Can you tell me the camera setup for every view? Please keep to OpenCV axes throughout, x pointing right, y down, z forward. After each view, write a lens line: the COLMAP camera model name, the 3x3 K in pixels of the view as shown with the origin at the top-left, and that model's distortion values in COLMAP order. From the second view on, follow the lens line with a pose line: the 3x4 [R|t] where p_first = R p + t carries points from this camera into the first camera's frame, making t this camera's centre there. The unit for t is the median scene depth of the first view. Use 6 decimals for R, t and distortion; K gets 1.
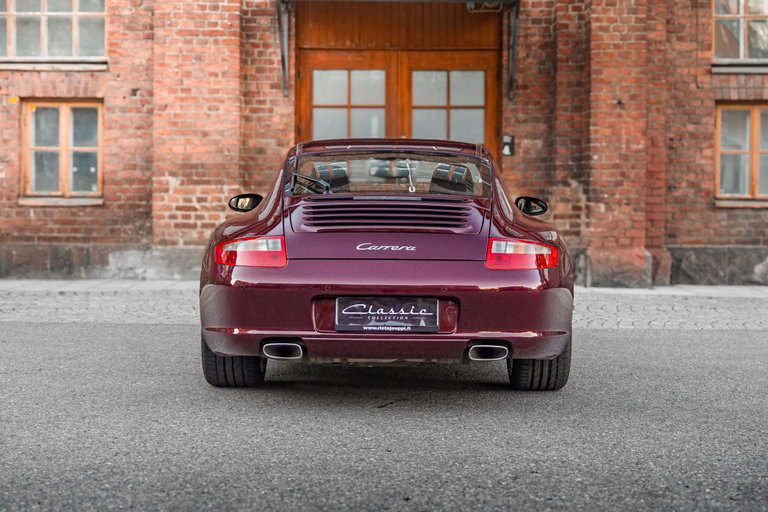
lens RADIAL K [[1221.9, 0, 408.1], [0, 1221.9, 259.4], [0, 0, 1]] dist [0.011440, 0.000000]
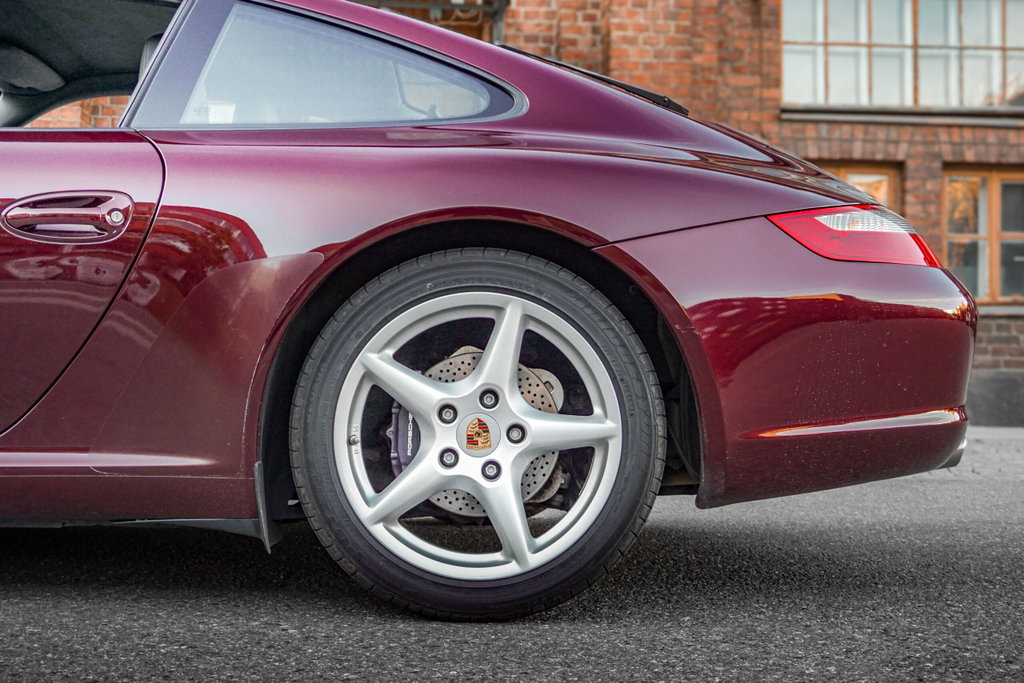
lens RADIAL K [[1316.8, 0, 521.1], [0, 1316.8, 351.8], [0, 0, 1]] dist [0.008008, 0.000000]
pose [[0.995986, 0.006656, 0.089261, 0.034320], [-0.001619, 0.998408, -0.056384, 0.022704], [-0.089494, 0.056013, 0.994411, 0.273354]]
